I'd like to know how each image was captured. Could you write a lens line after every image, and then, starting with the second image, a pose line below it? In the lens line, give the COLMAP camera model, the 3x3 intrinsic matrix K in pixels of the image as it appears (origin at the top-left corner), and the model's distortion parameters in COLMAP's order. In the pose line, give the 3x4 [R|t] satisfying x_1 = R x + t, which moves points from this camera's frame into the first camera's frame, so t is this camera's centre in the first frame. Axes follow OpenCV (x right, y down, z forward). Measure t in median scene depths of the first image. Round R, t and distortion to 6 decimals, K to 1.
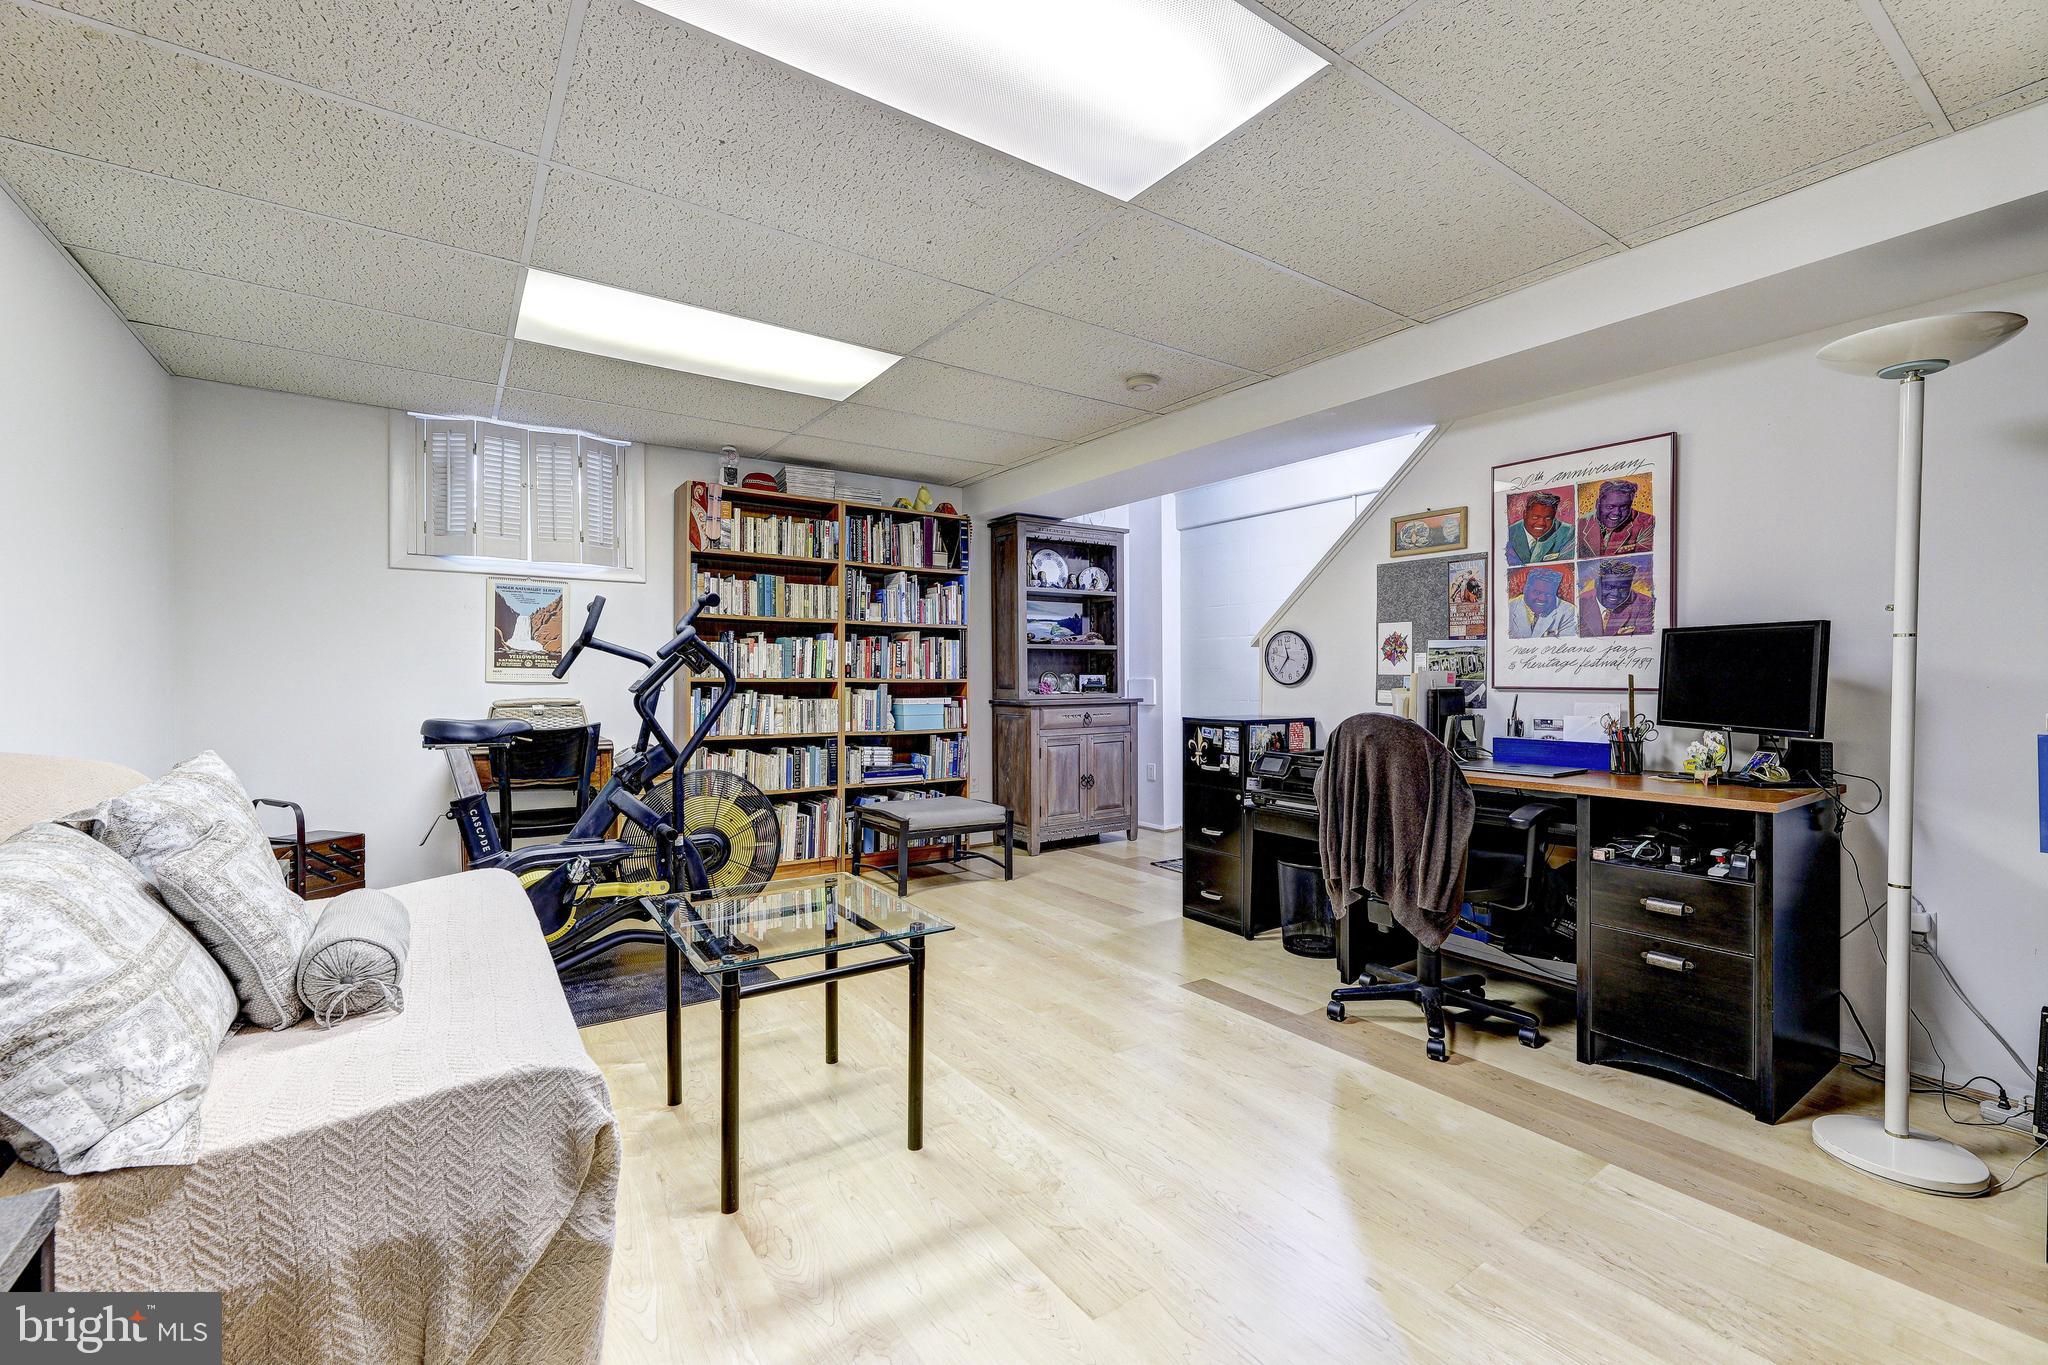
lens RADIAL K [[845.0, 0, 1022.7], [0, 845.0, 686.3], [0, 0, 1]] dist [-0.001578, -0.000508]
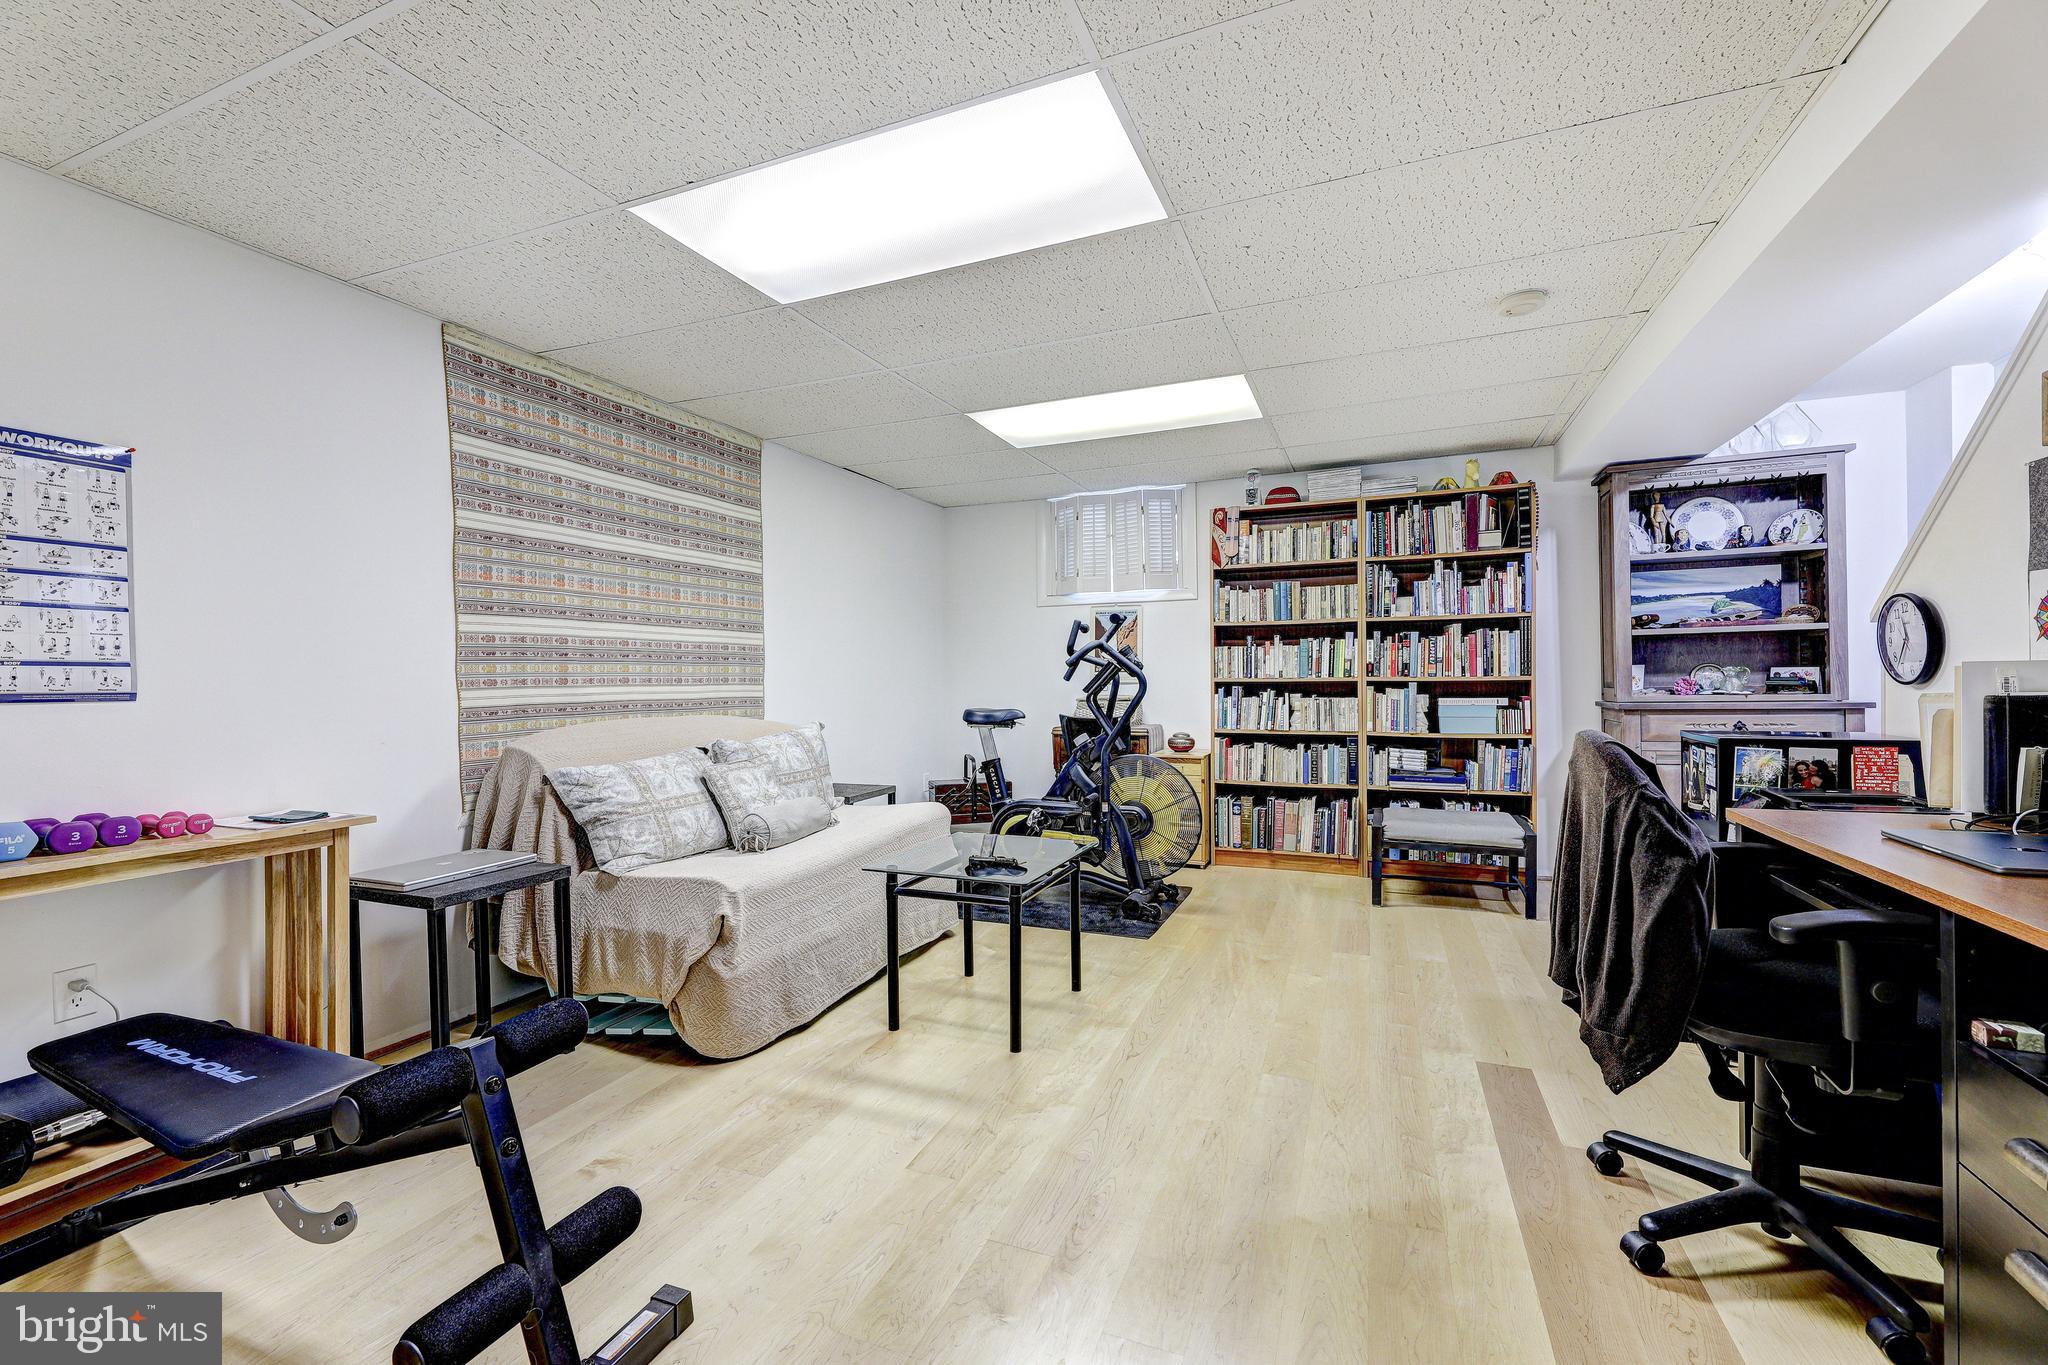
lens RADIAL K [[845.0, 0, 1022.7], [0, 845.0, 686.3], [0, 0, 1]] dist [-0.001578, -0.000508]
pose [[0.552697, 0.000382, -0.833382, 0.387573], [0.005192, 0.999979, 0.003902, -0.004879], [0.833366, -0.006484, 0.552683, 0.124954]]
